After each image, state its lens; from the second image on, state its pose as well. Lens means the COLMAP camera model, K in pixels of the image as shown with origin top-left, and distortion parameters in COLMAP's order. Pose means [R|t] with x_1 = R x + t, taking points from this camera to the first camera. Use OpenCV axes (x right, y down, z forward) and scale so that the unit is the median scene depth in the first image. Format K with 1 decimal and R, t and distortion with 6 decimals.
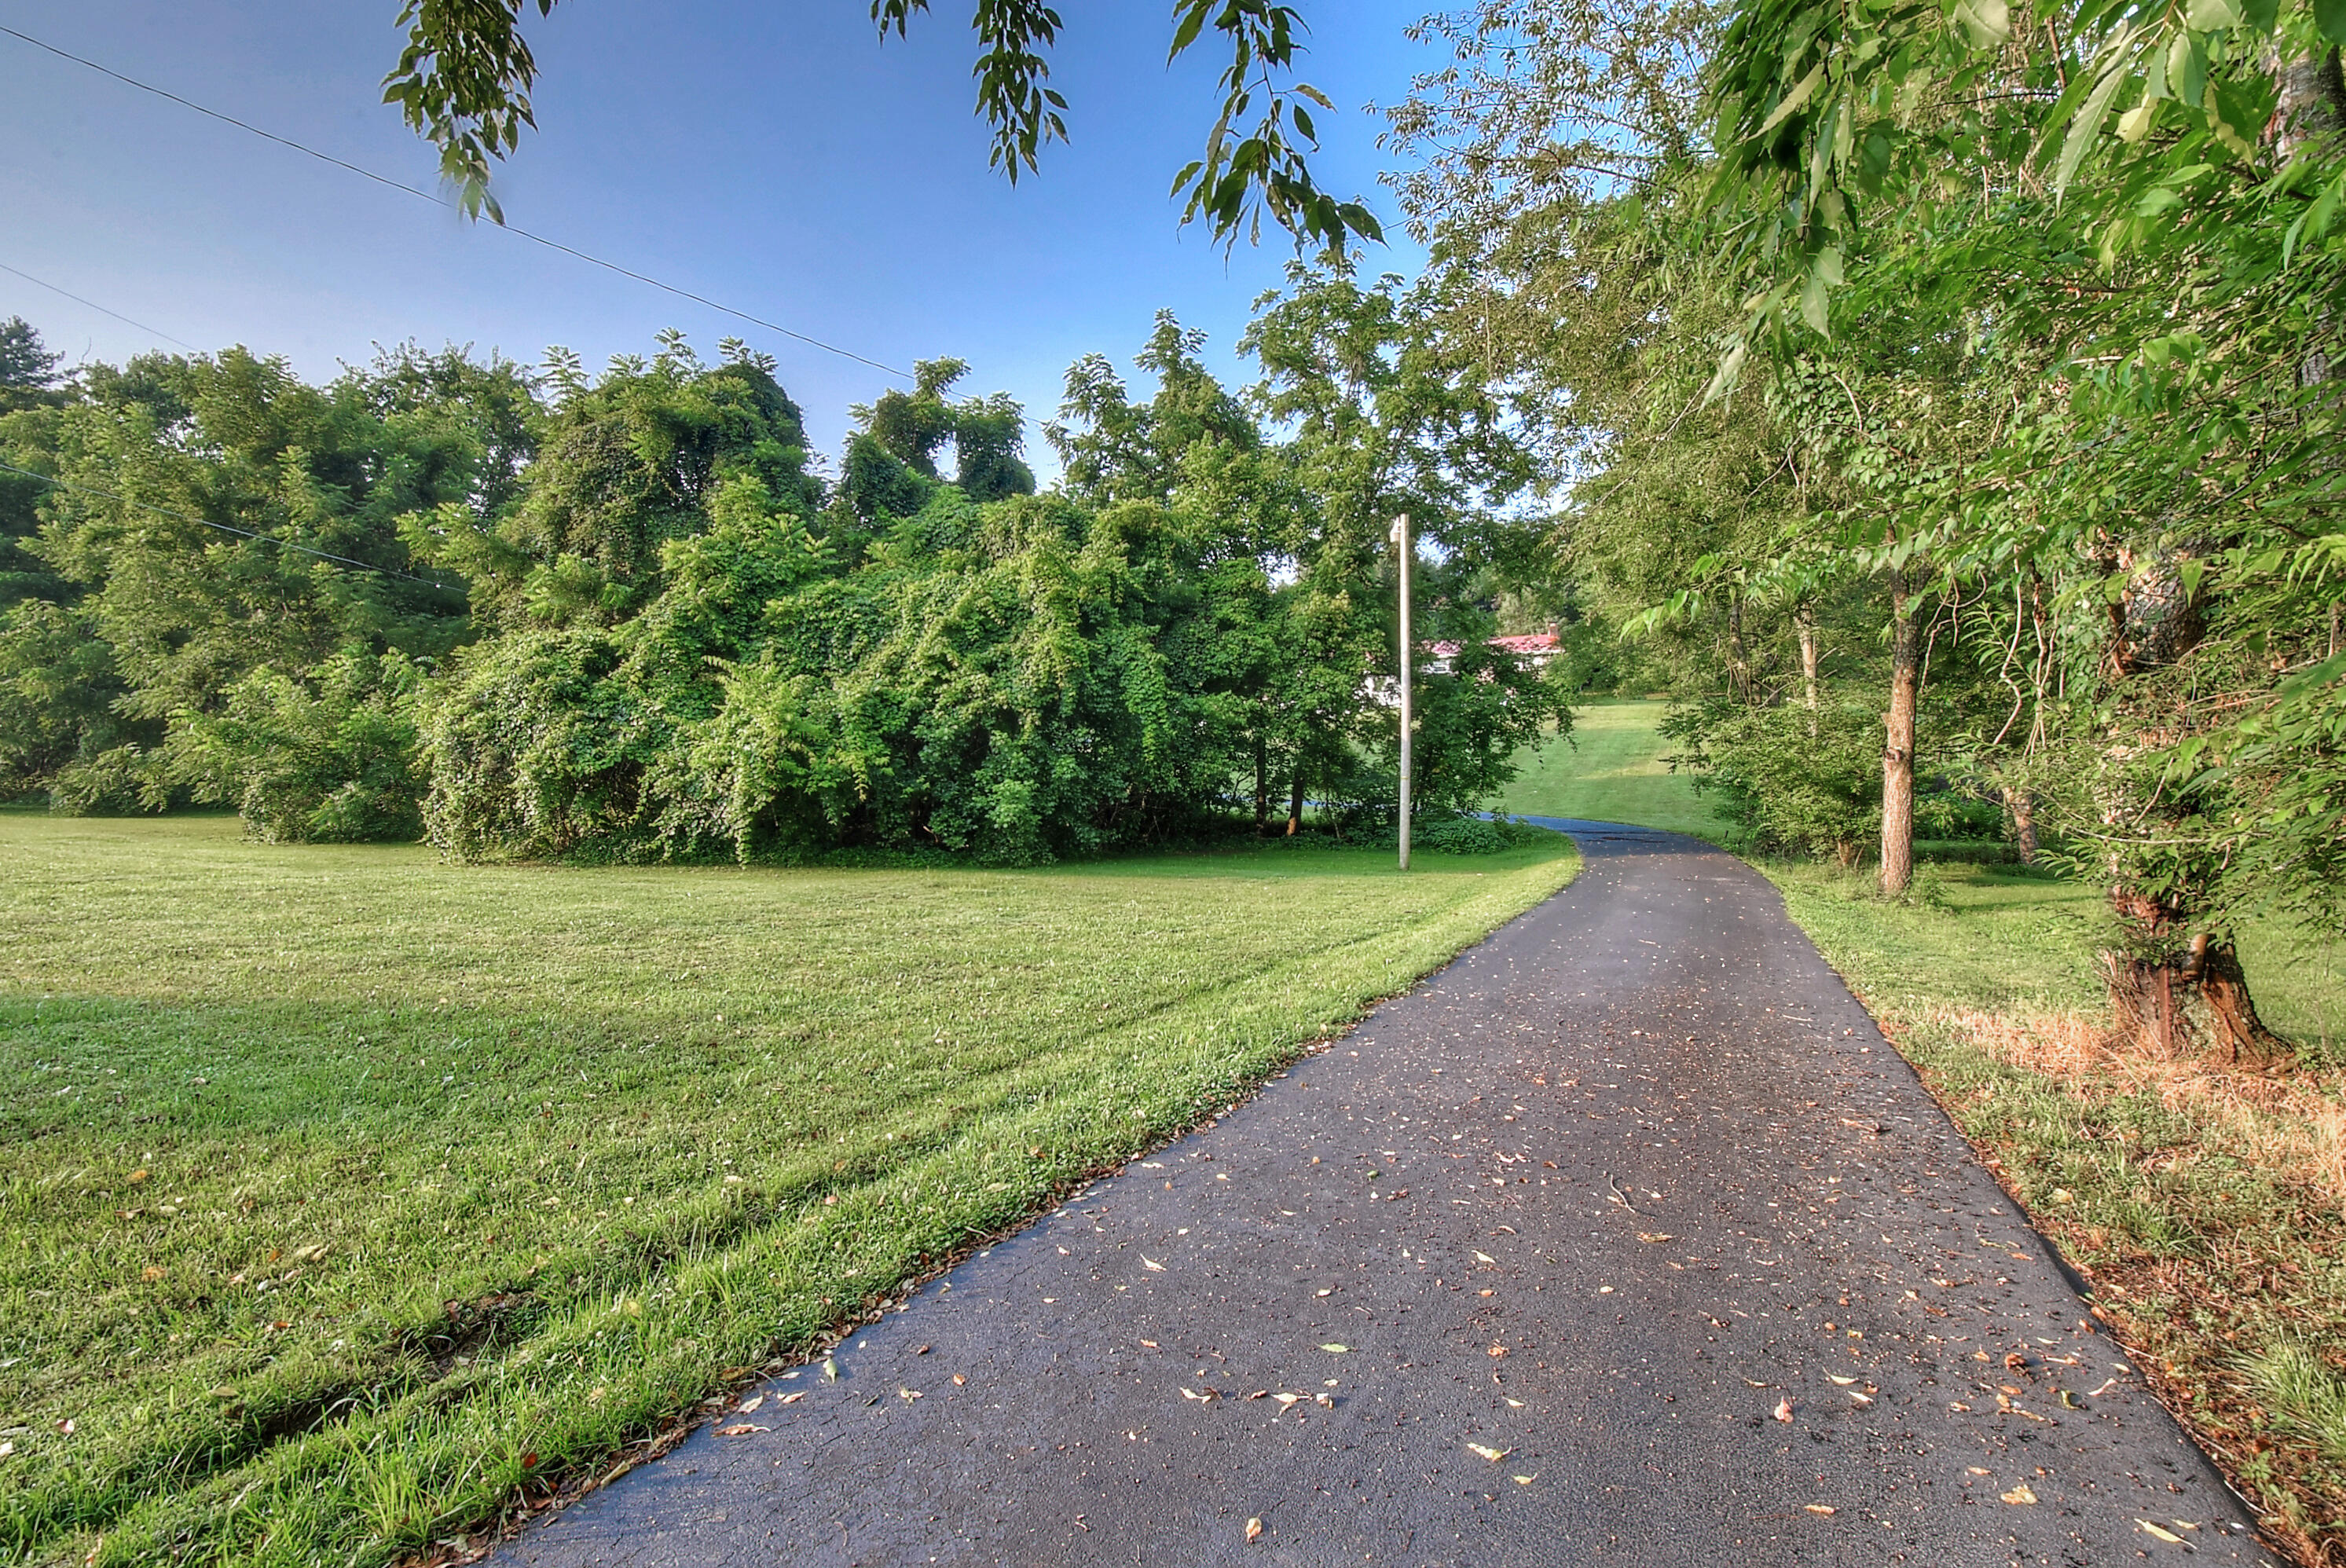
lens RADIAL K [[1041.7, 0, 1172.3], [0, 1041.7, 780.1], [0, 0, 1]] dist [-0.004828, -0.000657]
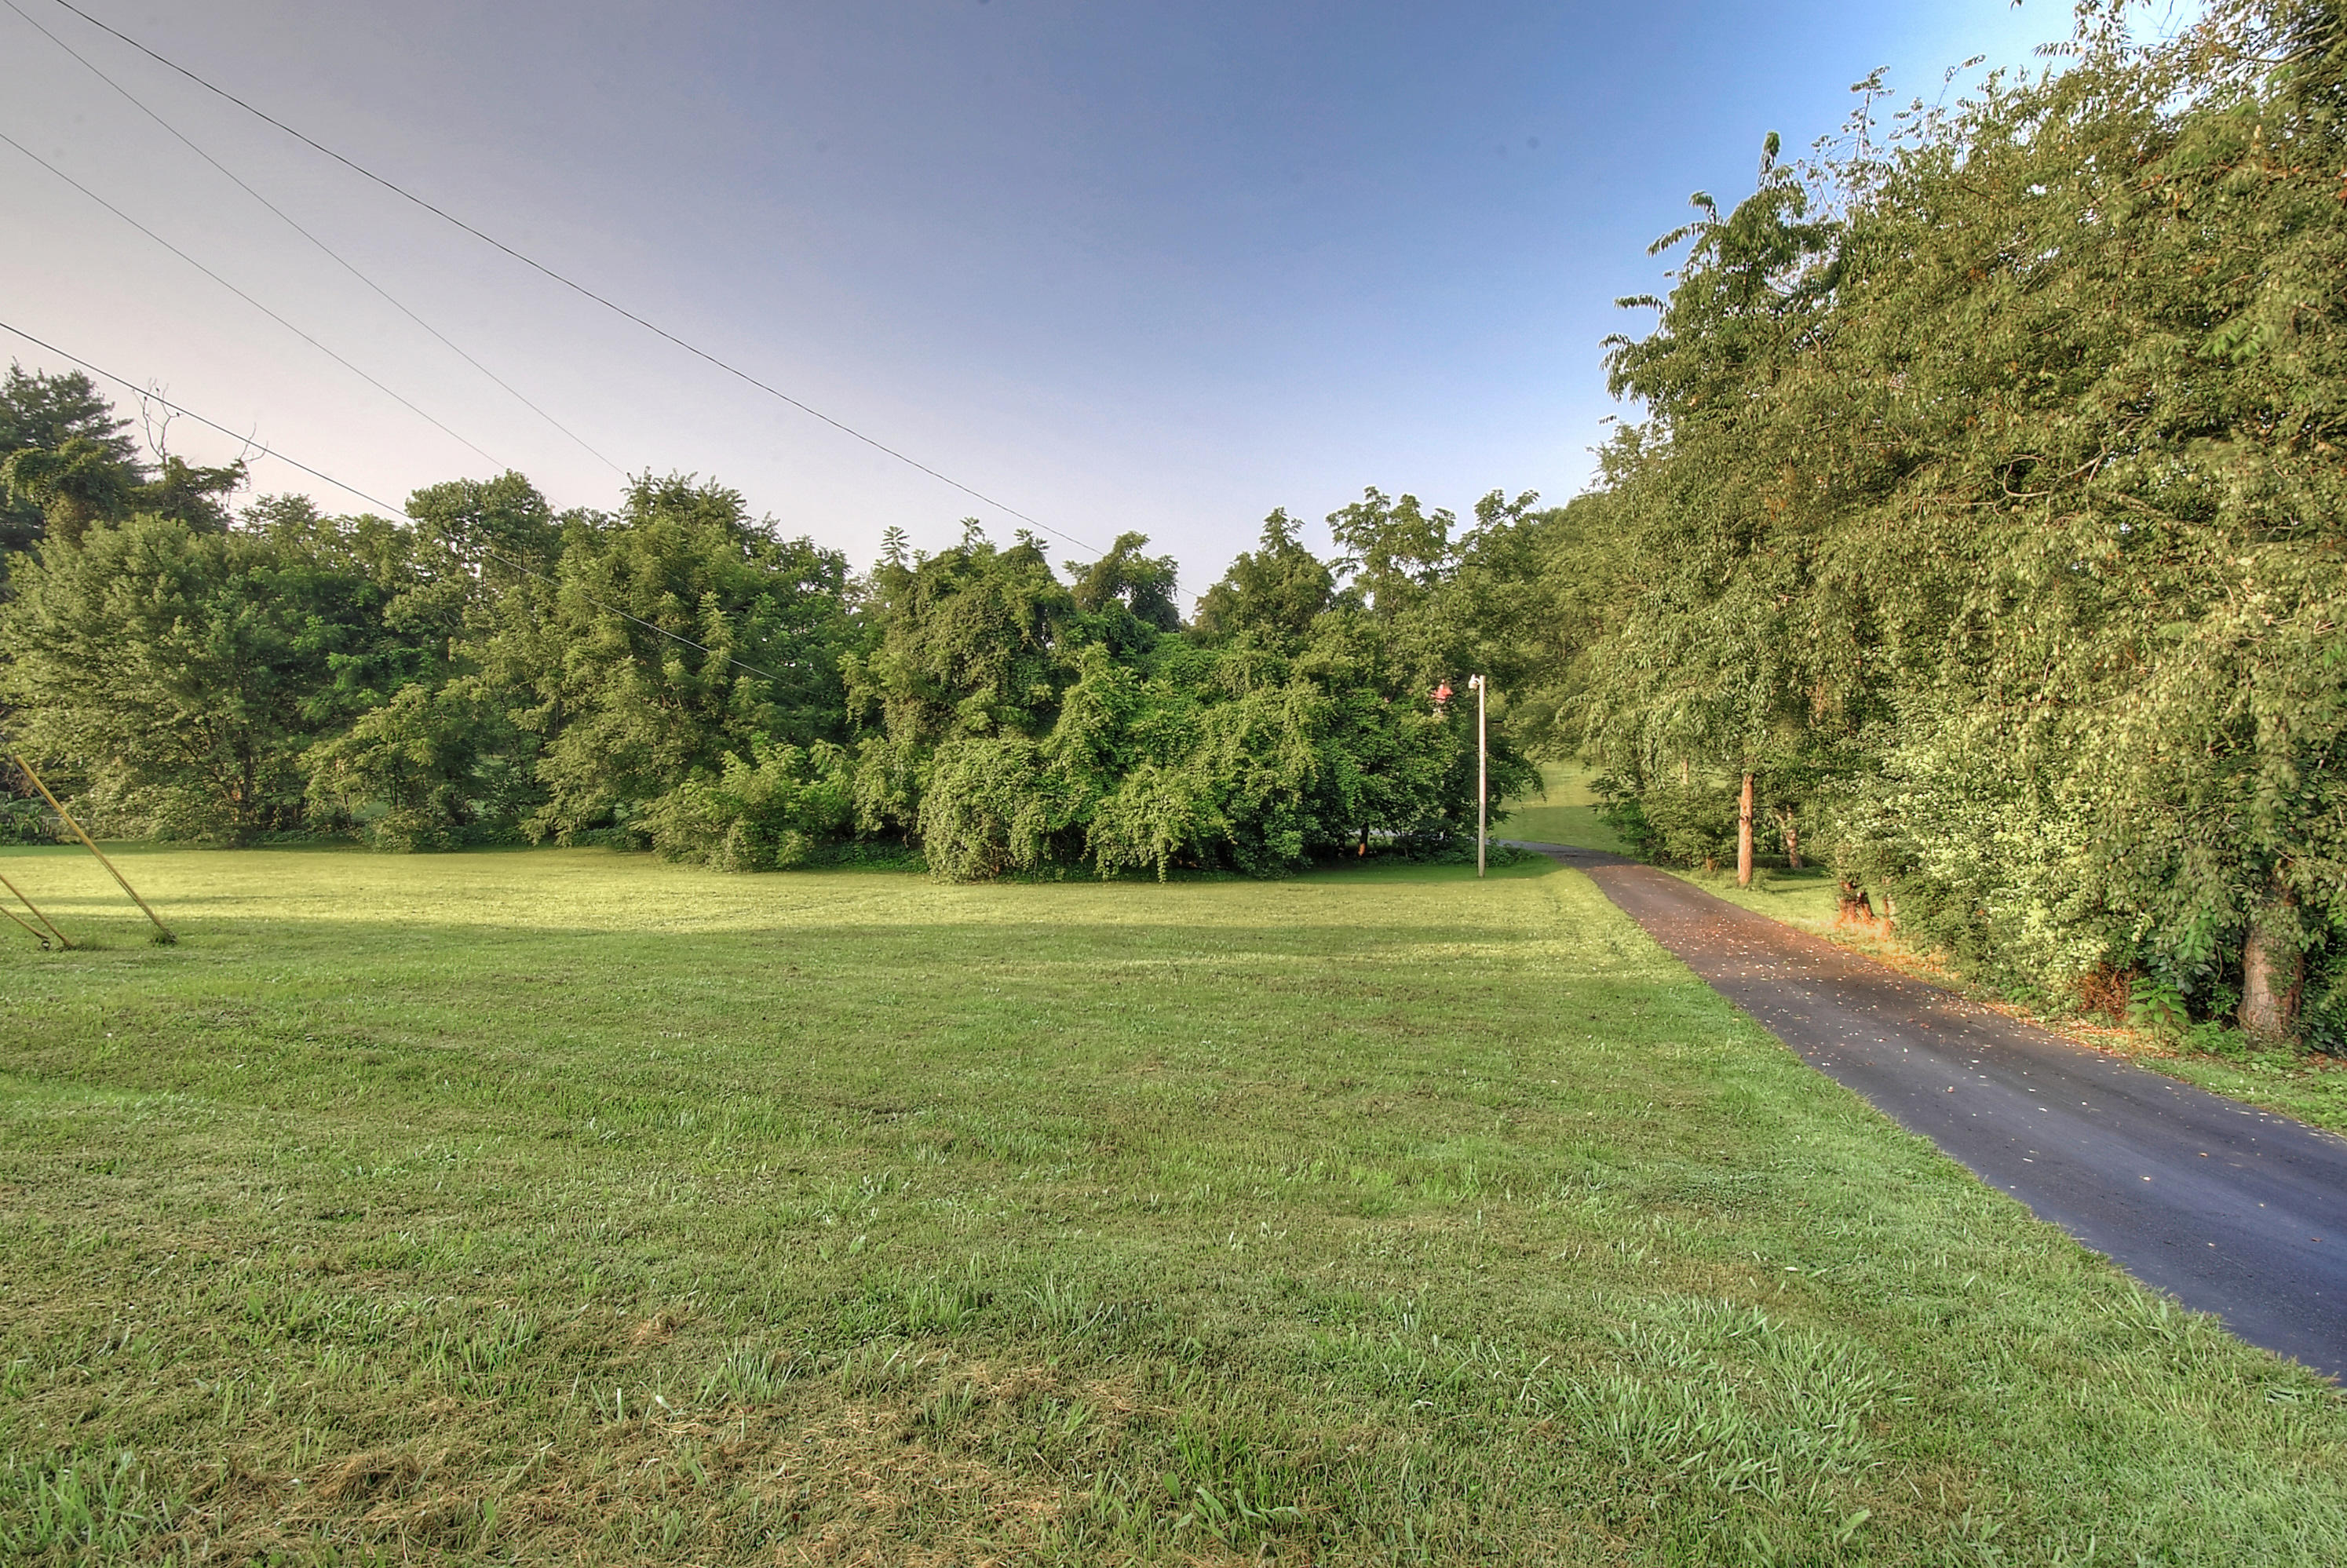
lens RADIAL K [[1042.1, 0, 1174.7], [0, 1042.1, 786.4], [0, 0, 1]] dist [-0.004828, -0.000657]
pose [[0.985054, -0.002773, 0.172225, -0.622706], [0.003035, 0.999995, -0.001258, -0.069939], [-0.172221, 0.001762, 0.985057, -0.676088]]
